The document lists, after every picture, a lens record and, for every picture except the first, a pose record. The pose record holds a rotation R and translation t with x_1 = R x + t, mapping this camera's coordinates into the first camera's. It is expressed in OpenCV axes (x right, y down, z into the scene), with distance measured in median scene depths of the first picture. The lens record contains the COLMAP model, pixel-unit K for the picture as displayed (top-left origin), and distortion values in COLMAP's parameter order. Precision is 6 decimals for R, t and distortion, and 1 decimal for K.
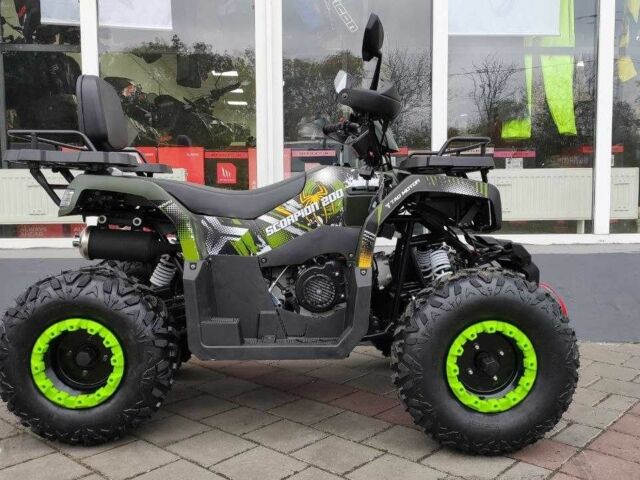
lens RADIAL K [[675.9, 0, 320.8], [0, 675.9, 238.4], [0, 0, 1]] dist [-0.025471, 0.000000]
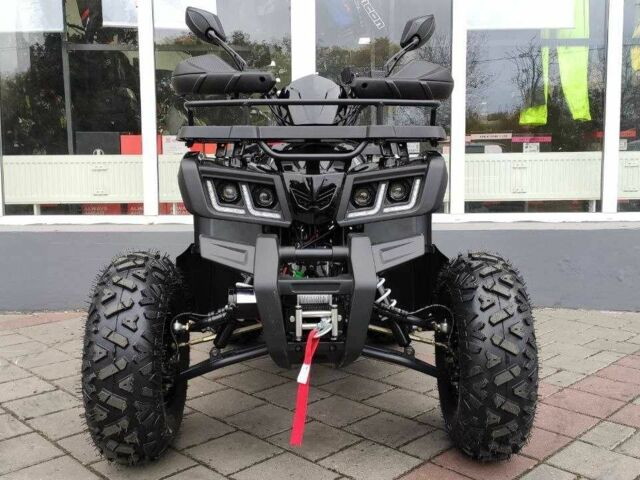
lens RADIAL K [[675.9, 0, 309.4], [0, 675.9, 241.0], [0, 0, 1]] dist [-0.025471, 0.000000]
pose [[0.997361, 0.004251, -0.072482, 0.014096], [-0.002763, 0.999784, 0.020608, 0.017818], [0.072554, -0.020354, 0.997157, -0.111790]]
